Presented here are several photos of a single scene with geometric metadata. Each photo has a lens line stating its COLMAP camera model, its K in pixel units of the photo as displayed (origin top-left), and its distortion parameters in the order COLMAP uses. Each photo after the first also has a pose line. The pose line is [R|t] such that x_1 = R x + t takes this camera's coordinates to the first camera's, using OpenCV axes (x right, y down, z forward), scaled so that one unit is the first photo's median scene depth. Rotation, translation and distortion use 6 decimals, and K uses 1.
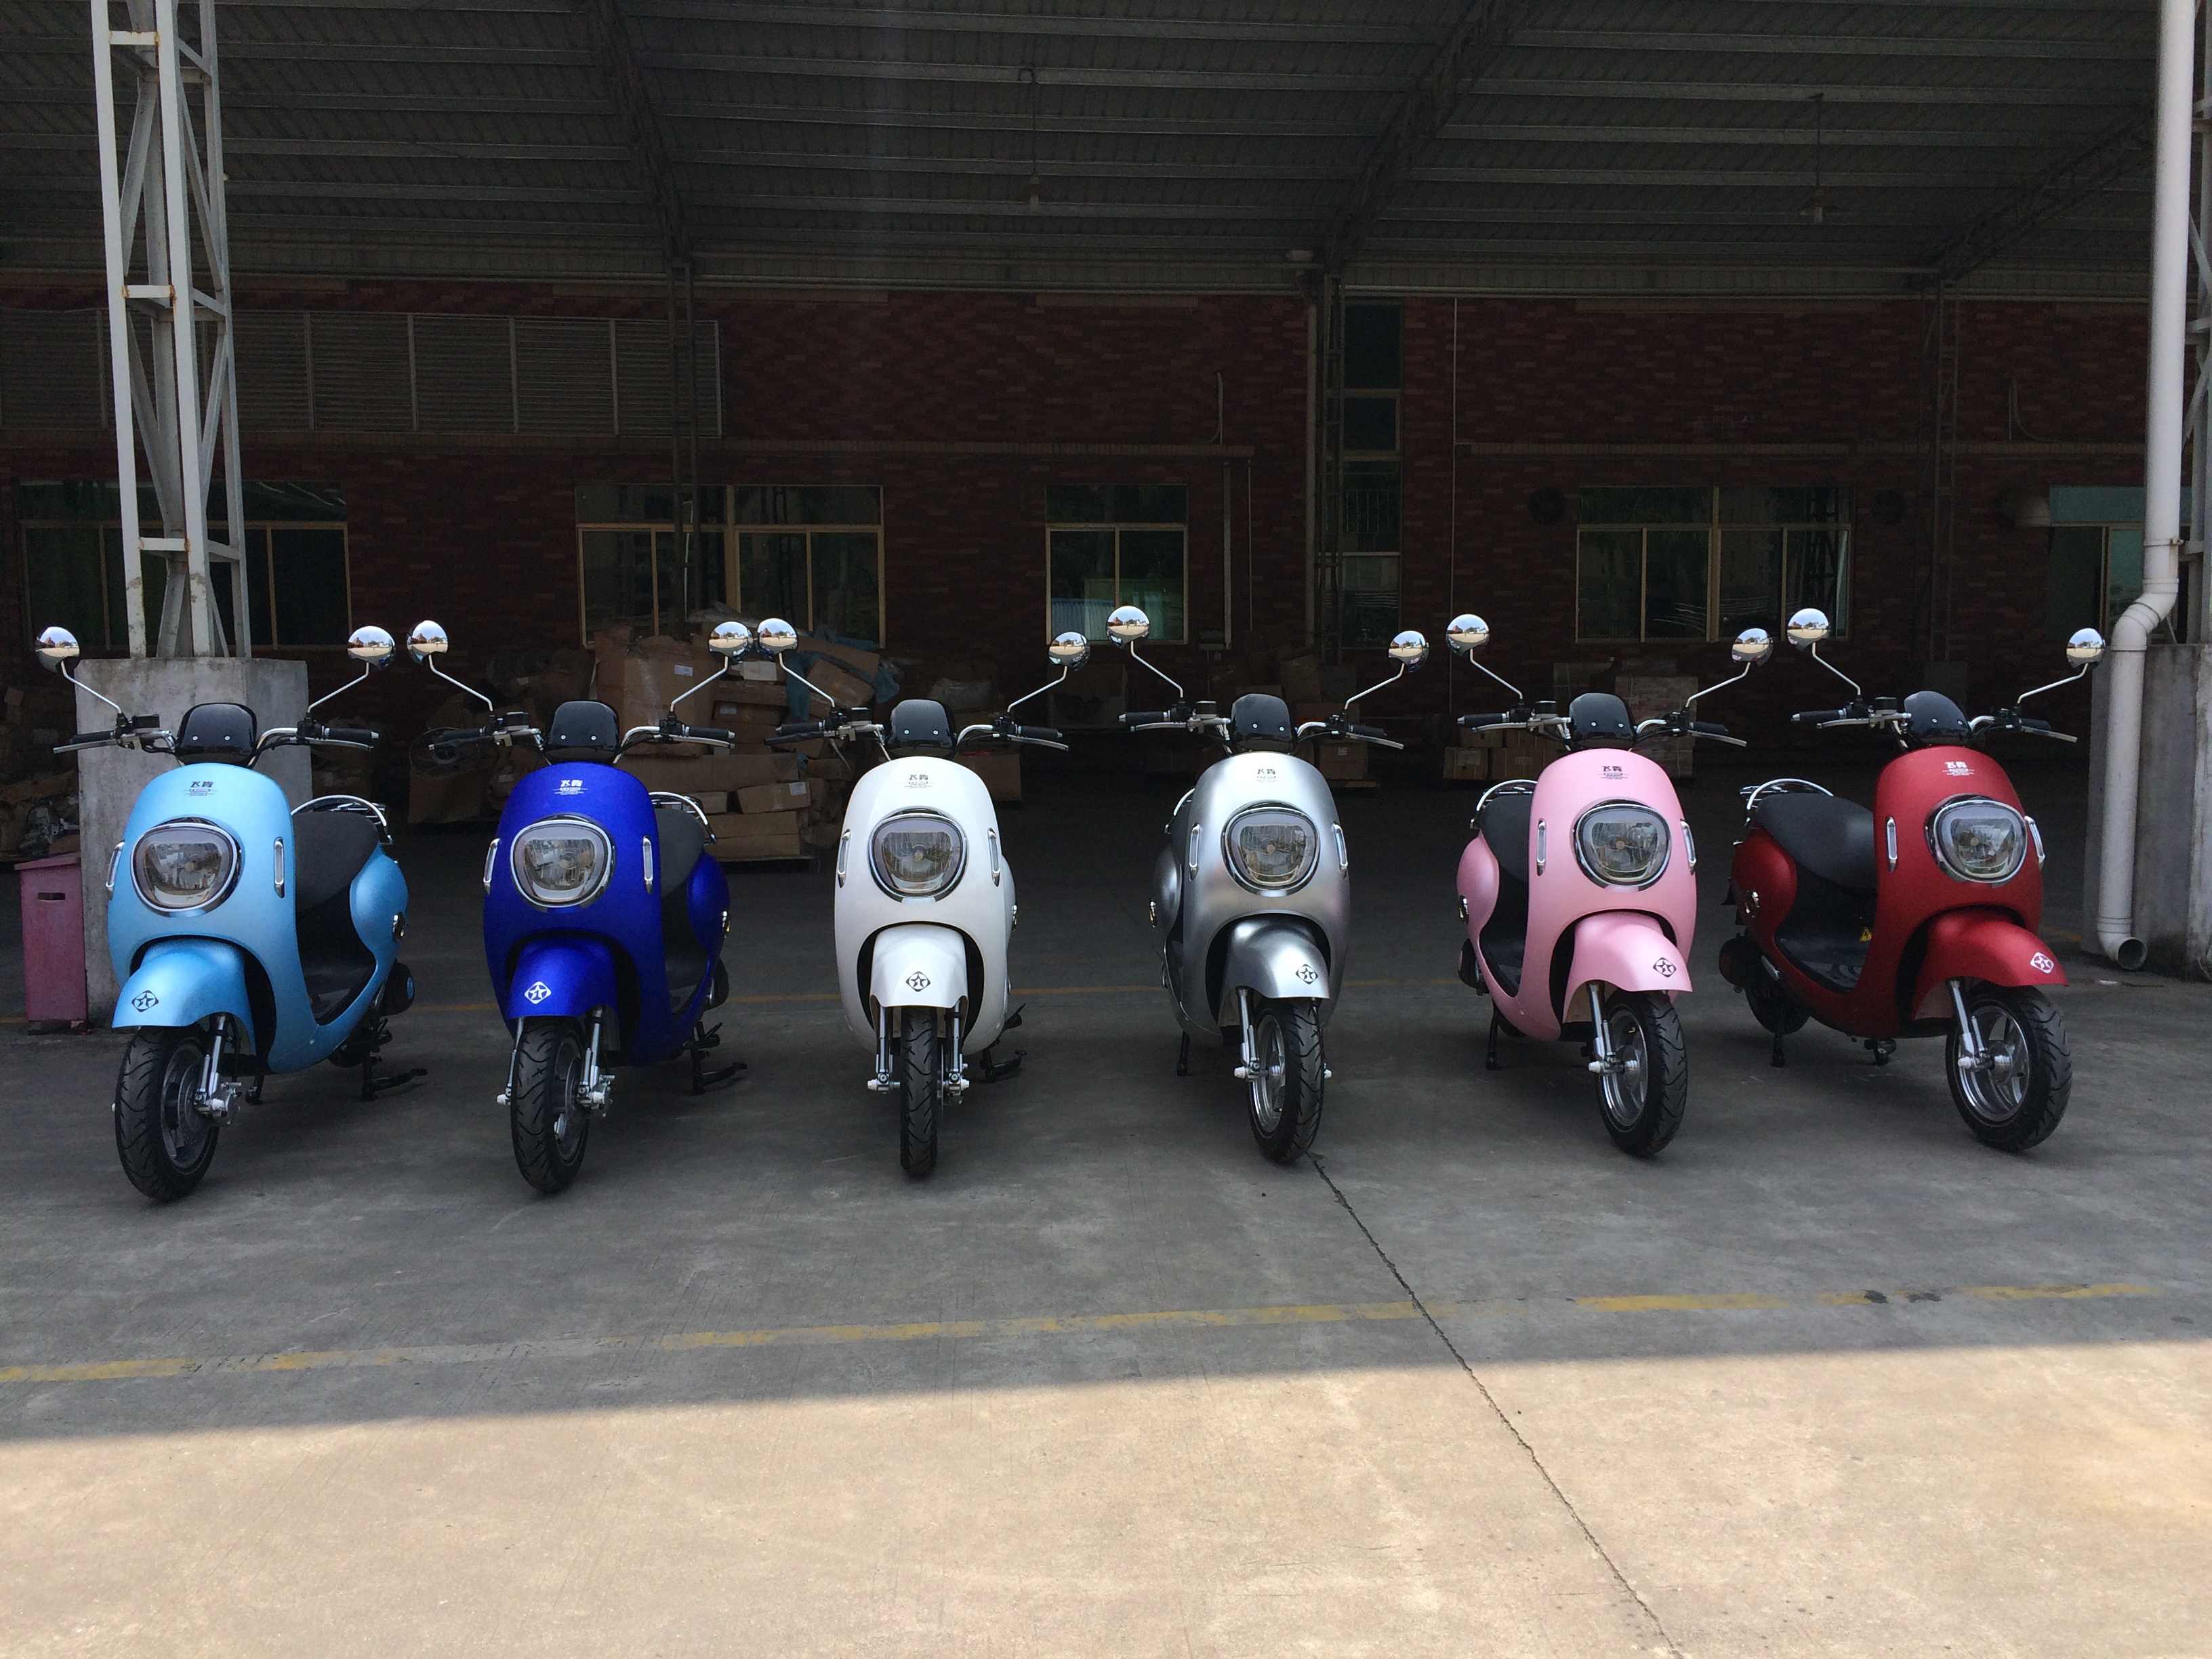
lens RADIAL K [[1871.3, 0, 1096.7], [0, 1871.3, 818.8], [0, 0, 1]] dist [0.081468, -0.099078]
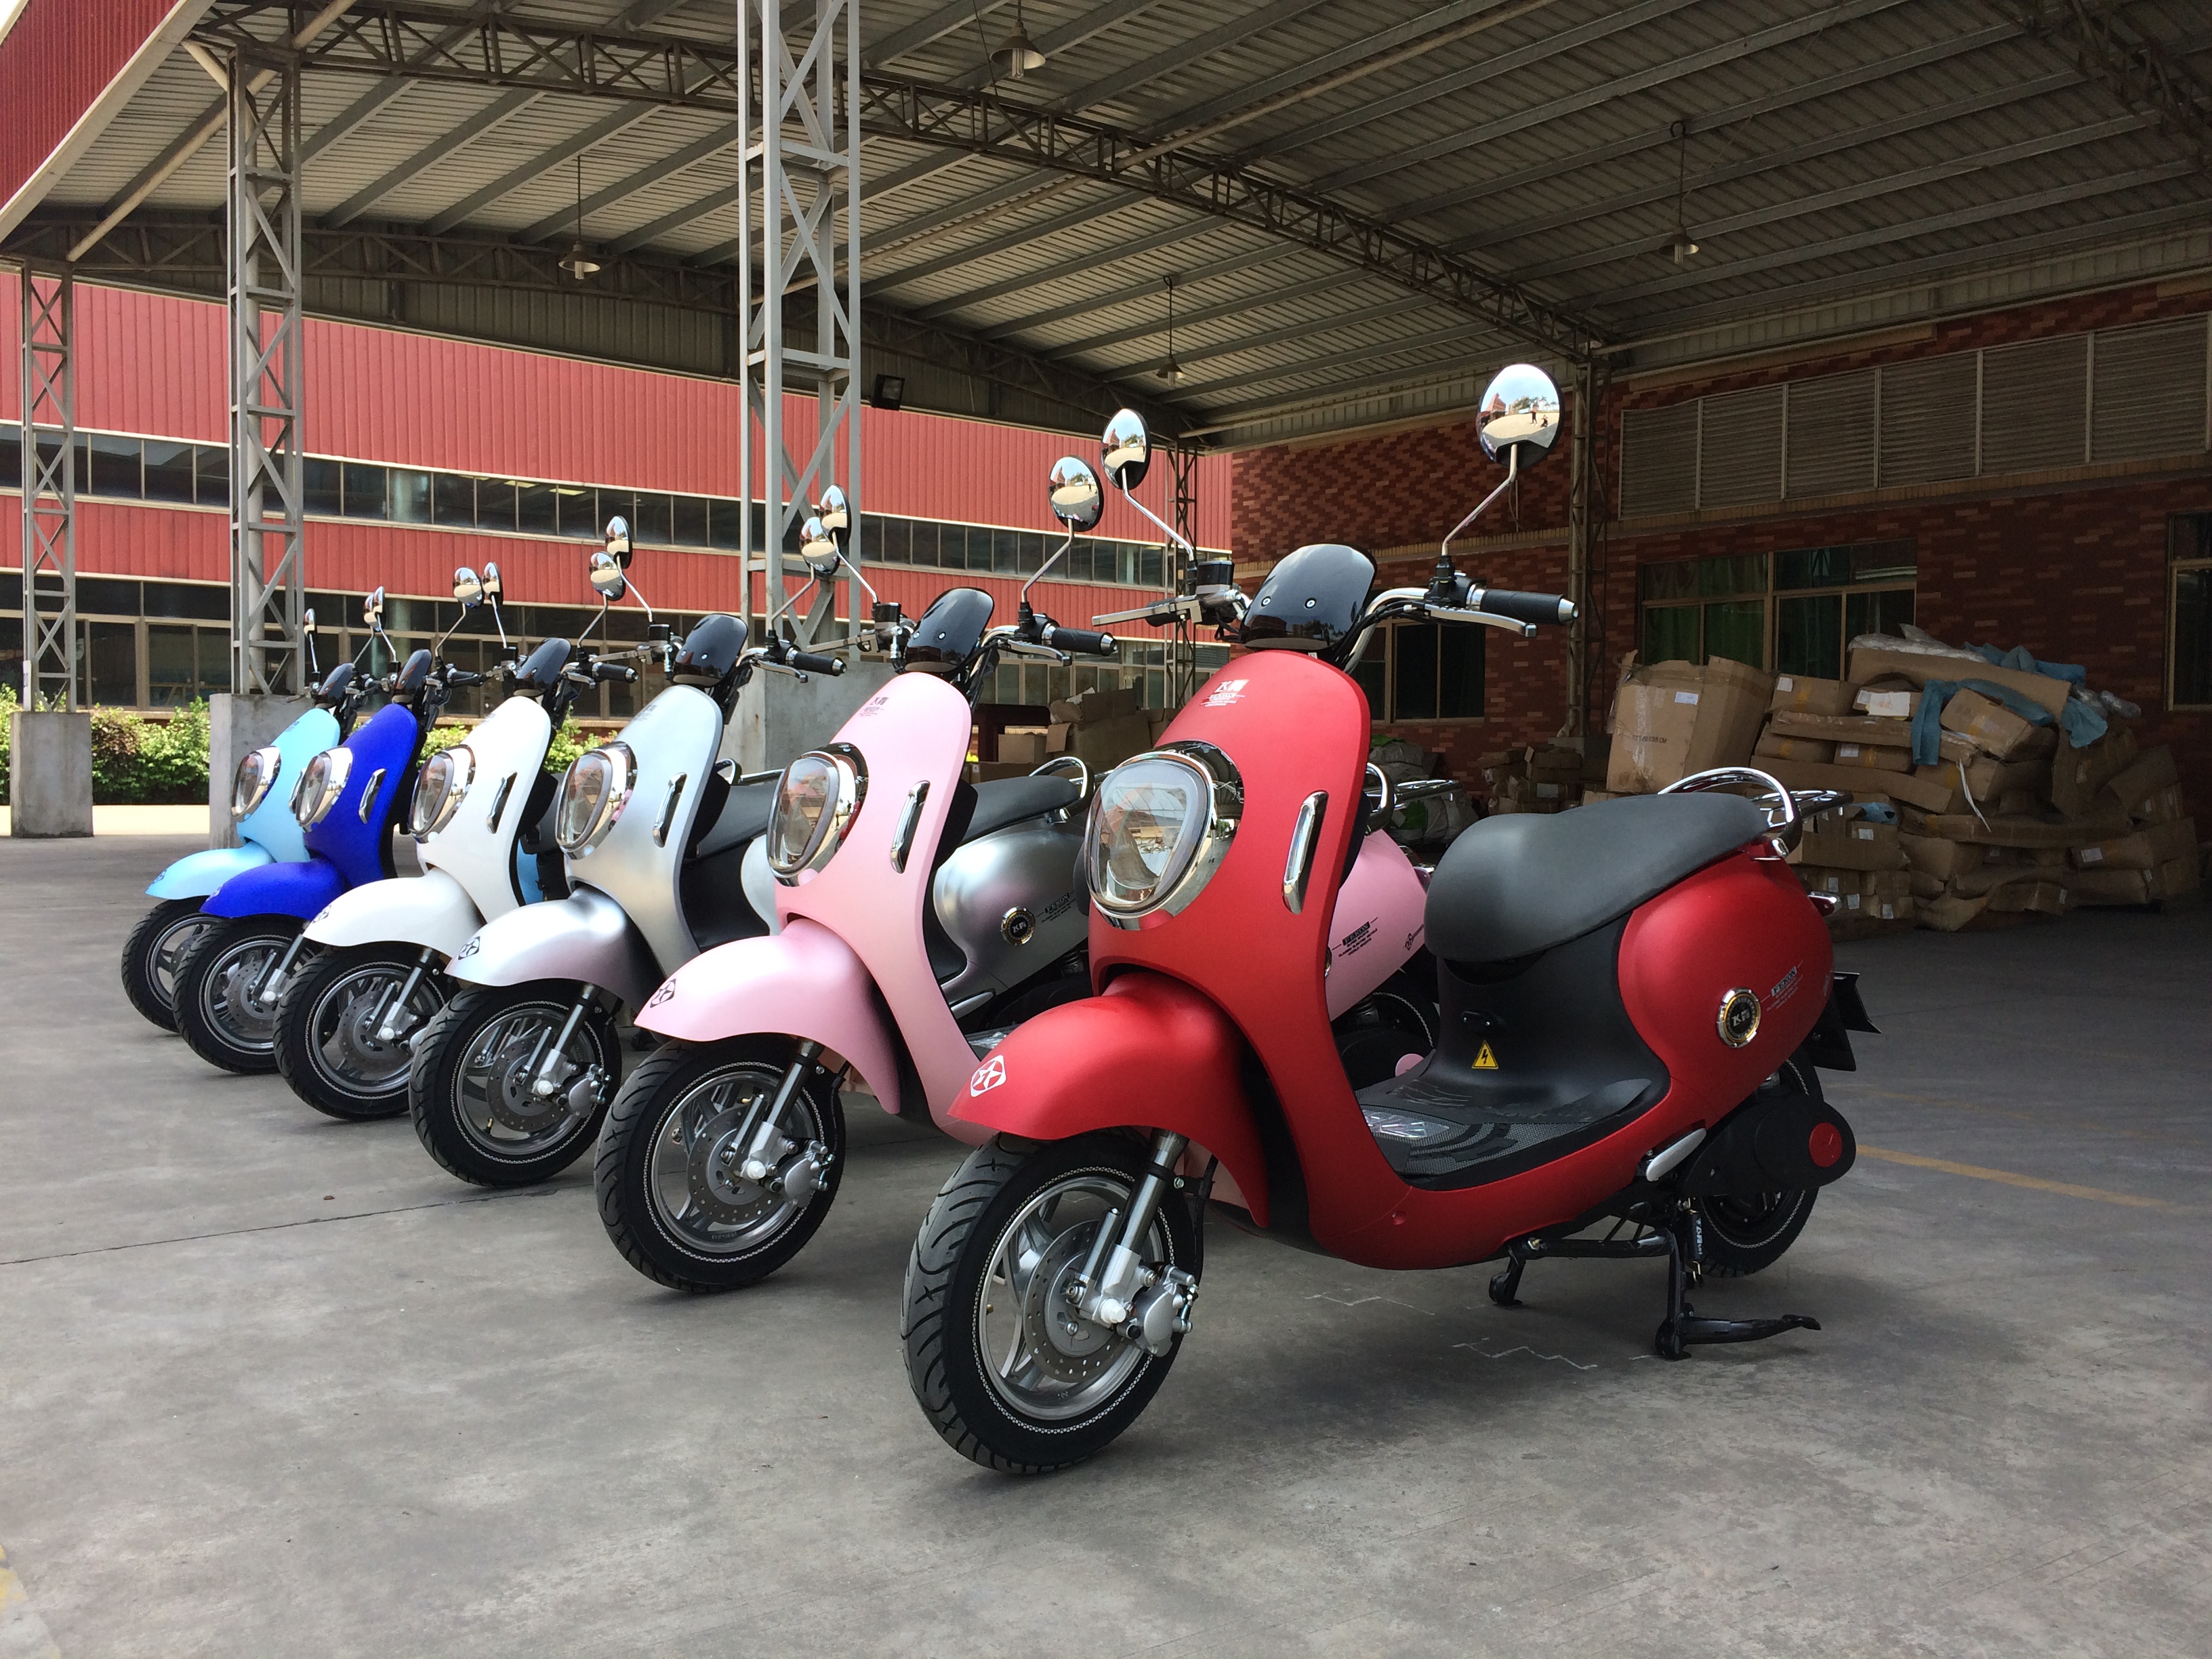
lens RADIAL K [[1871.3, 0, 1106.2], [0, 1871.3, 832.6], [0, 0, 1]] dist [0.081468, -0.099078]
pose [[0.551908, 0.041597, -0.832867, 0.933696], [-0.078471, 0.996914, -0.002209, 0.014872], [0.830205, 0.066575, 0.553469, 0.788070]]
